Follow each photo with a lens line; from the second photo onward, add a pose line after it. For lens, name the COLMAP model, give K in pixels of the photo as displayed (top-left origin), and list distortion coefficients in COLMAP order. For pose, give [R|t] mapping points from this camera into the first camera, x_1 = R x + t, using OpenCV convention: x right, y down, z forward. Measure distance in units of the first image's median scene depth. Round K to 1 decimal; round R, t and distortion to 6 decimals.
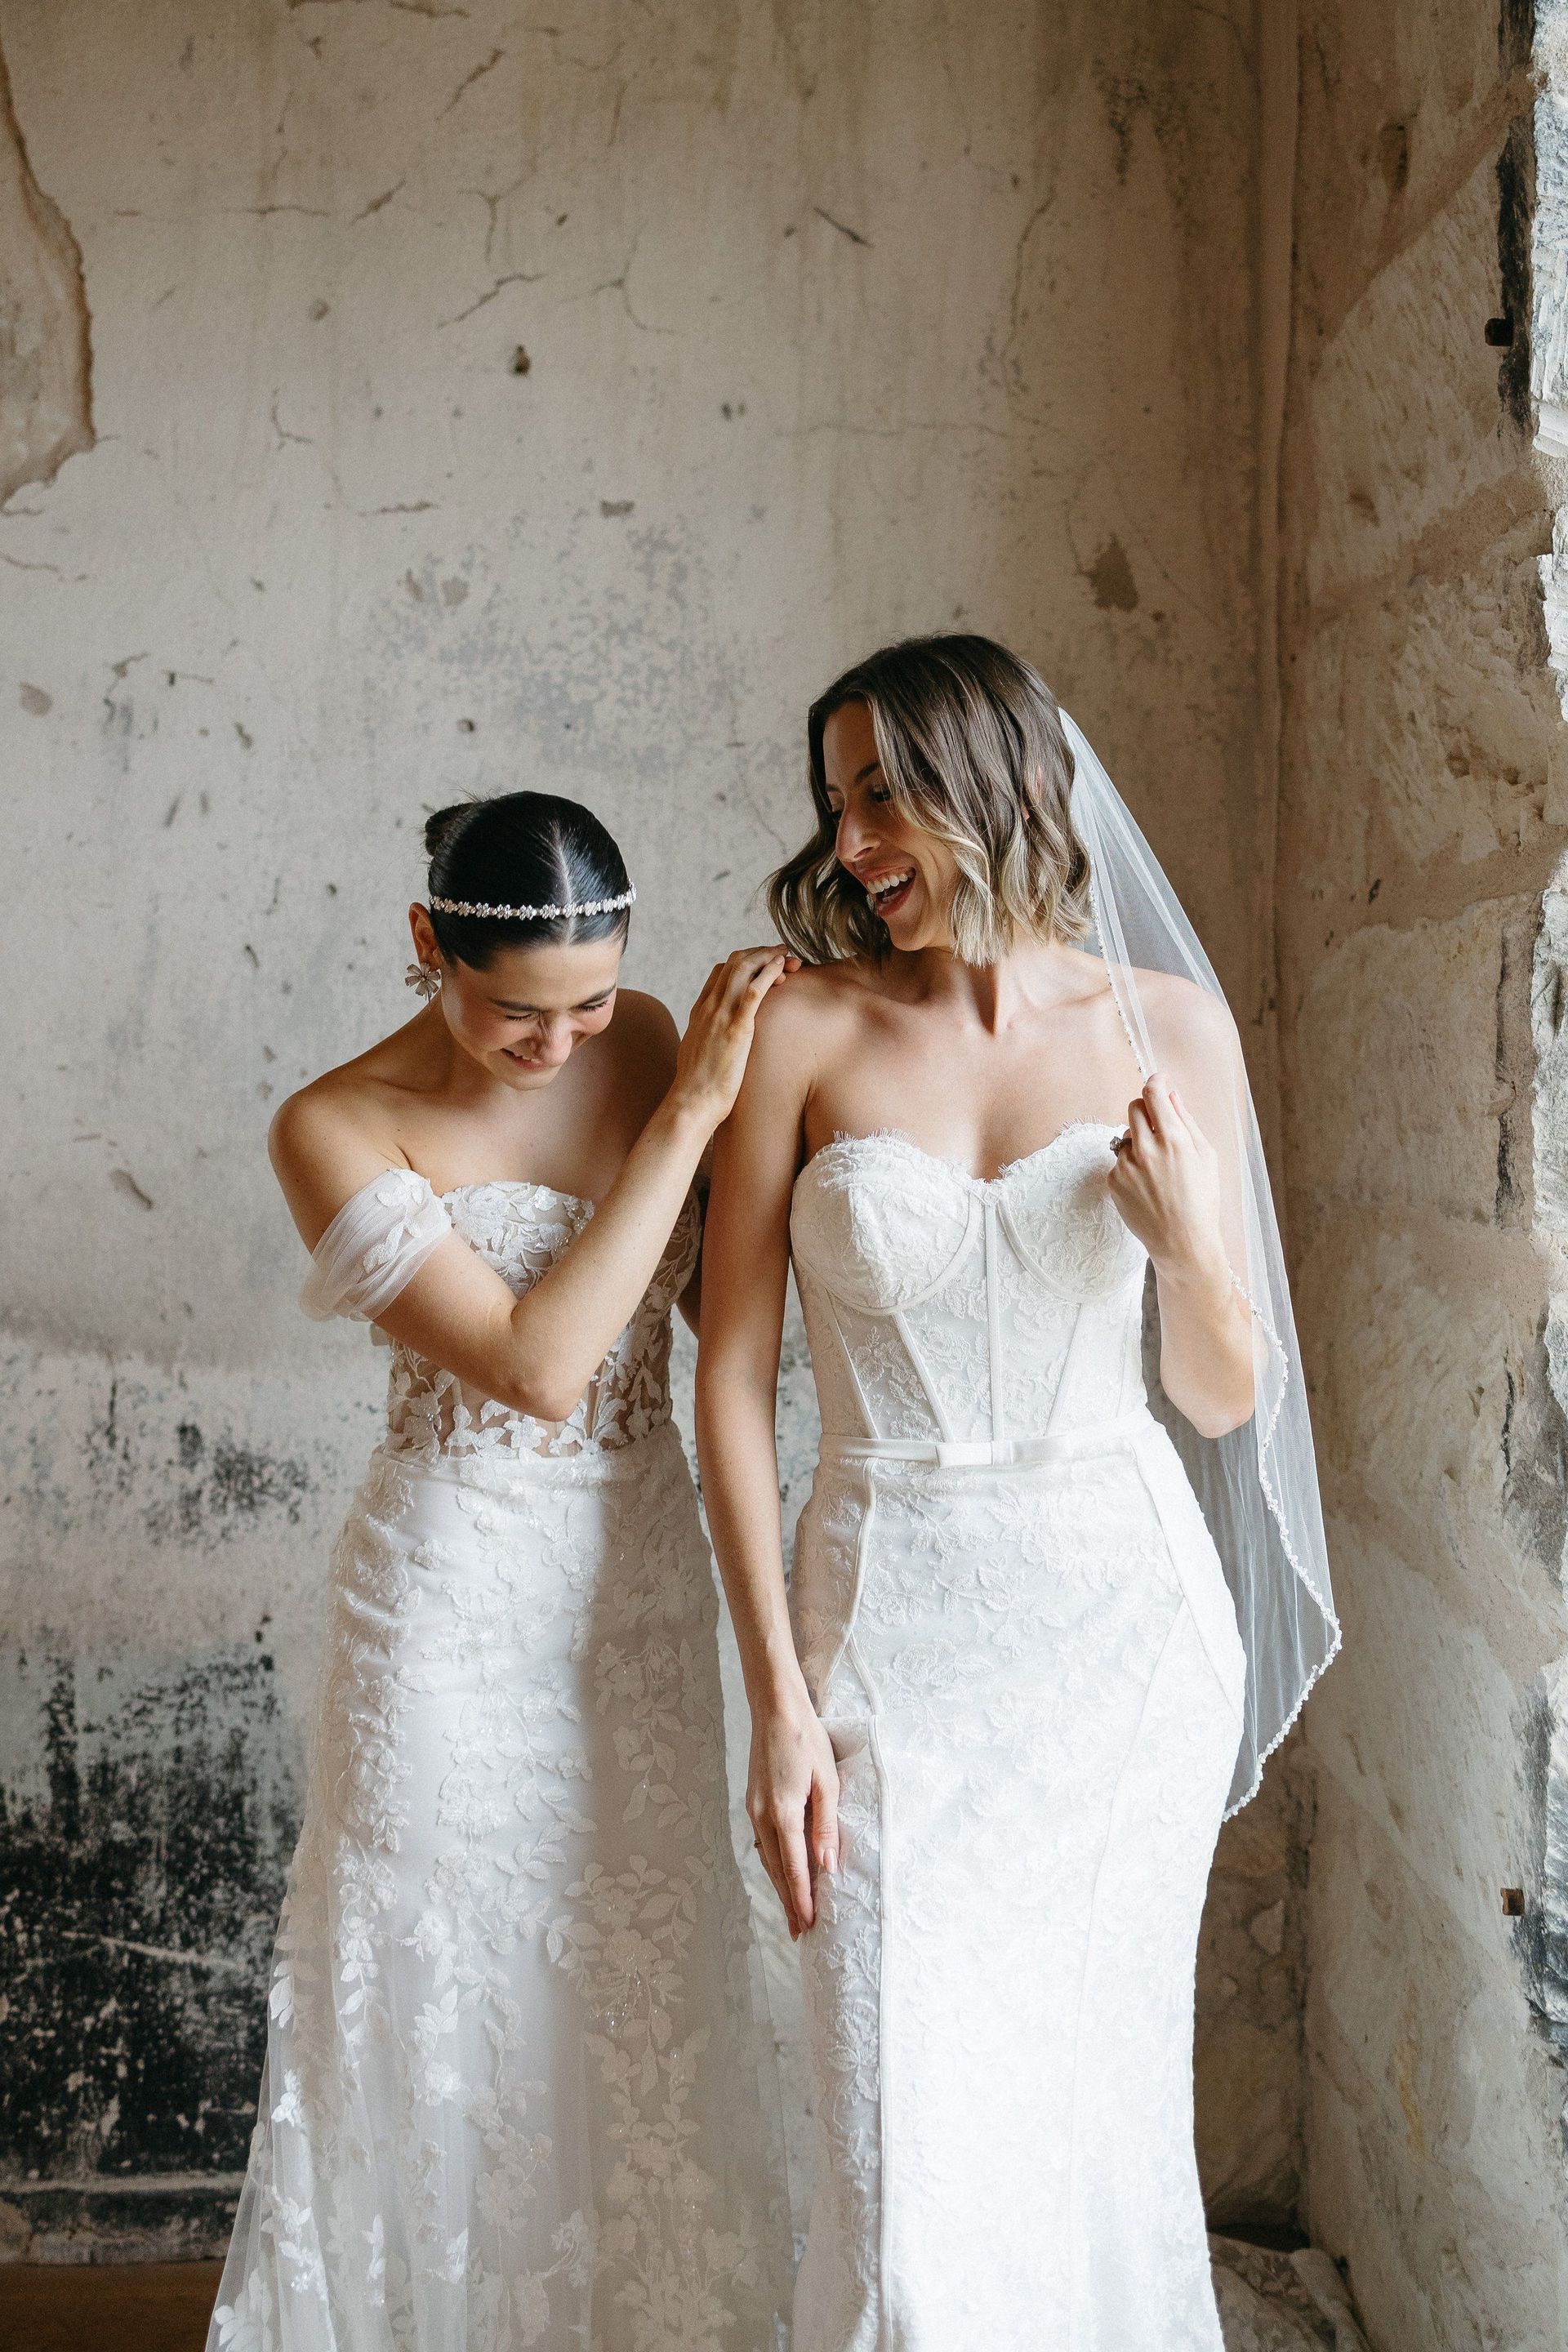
lens RADIAL K [[2621.2, 0, 753.6], [0, 2621.2, 1082.3], [0, 0, 1]] dist [0.040606, 0.000000]
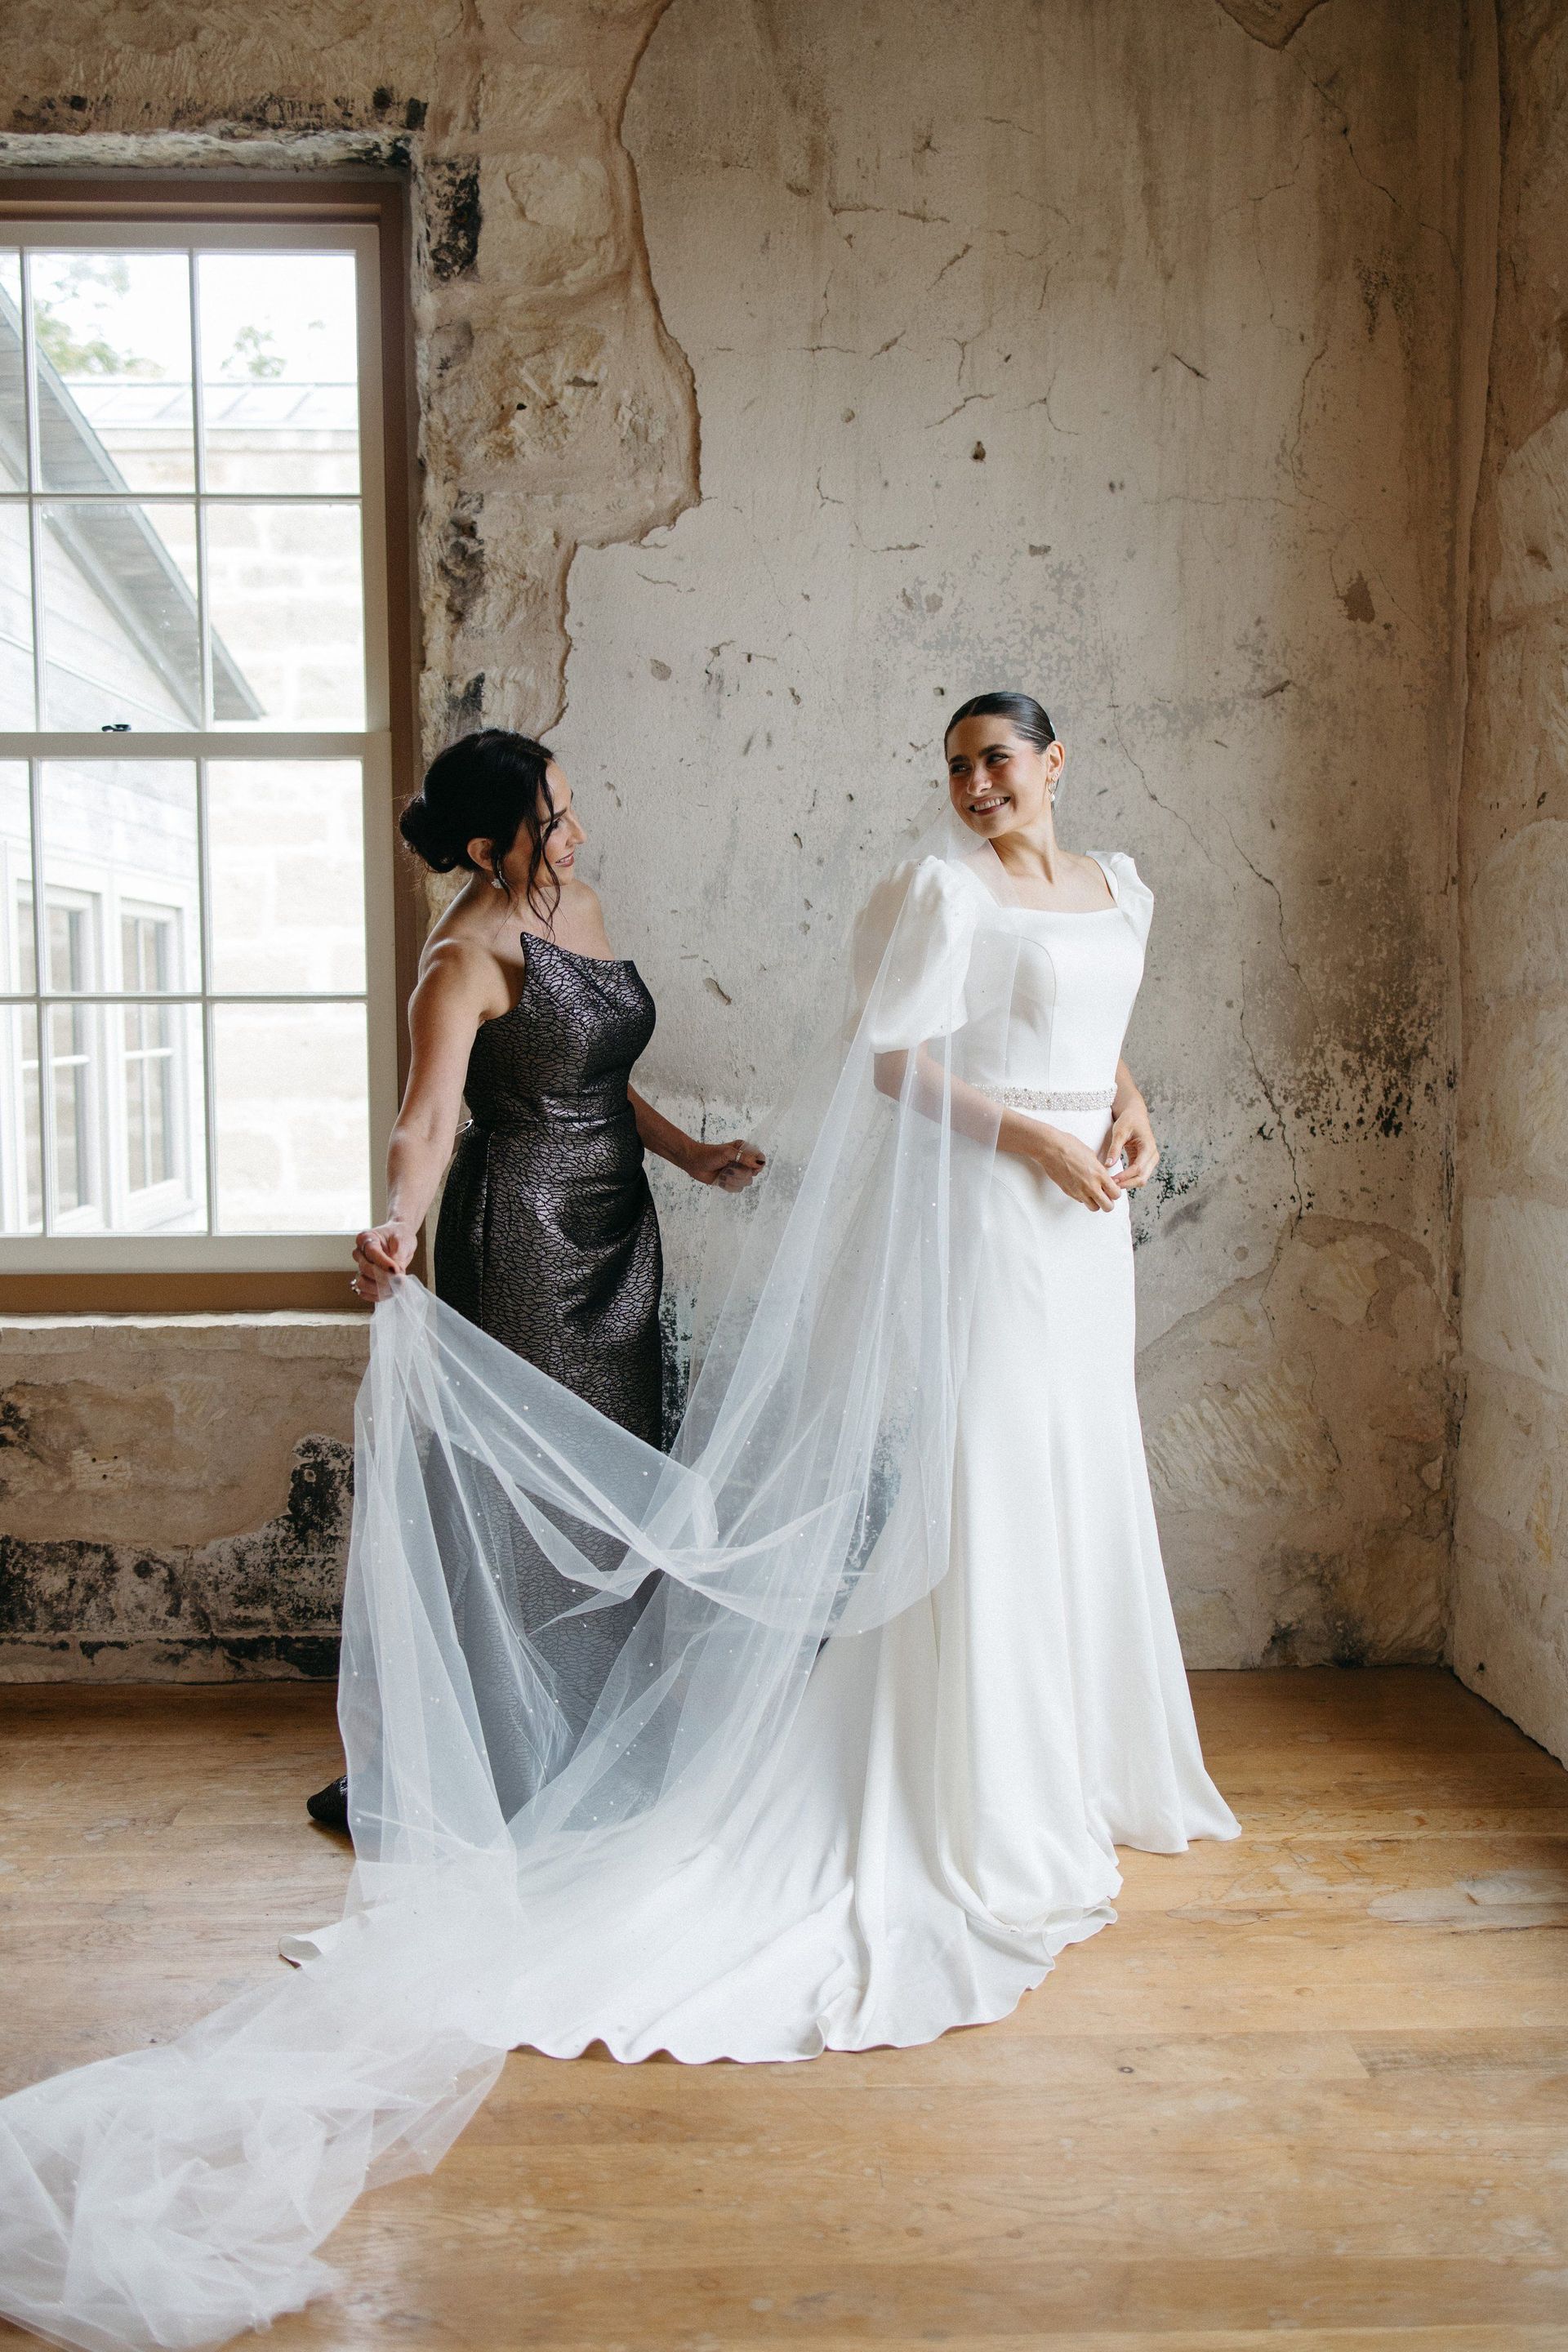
lens RADIAL K [[2415.7, 0, 807.7], [0, 2415.7, 1181.0], [0, 0, 1]] dist [0.038658, 0.000000]
pose [[0.999474, 0.010255, 0.030779, -0.227330], [-0.011777, 0.998695, 0.049705, 0.081389], [-0.030229, -0.050041, 0.998290, -0.429342]]
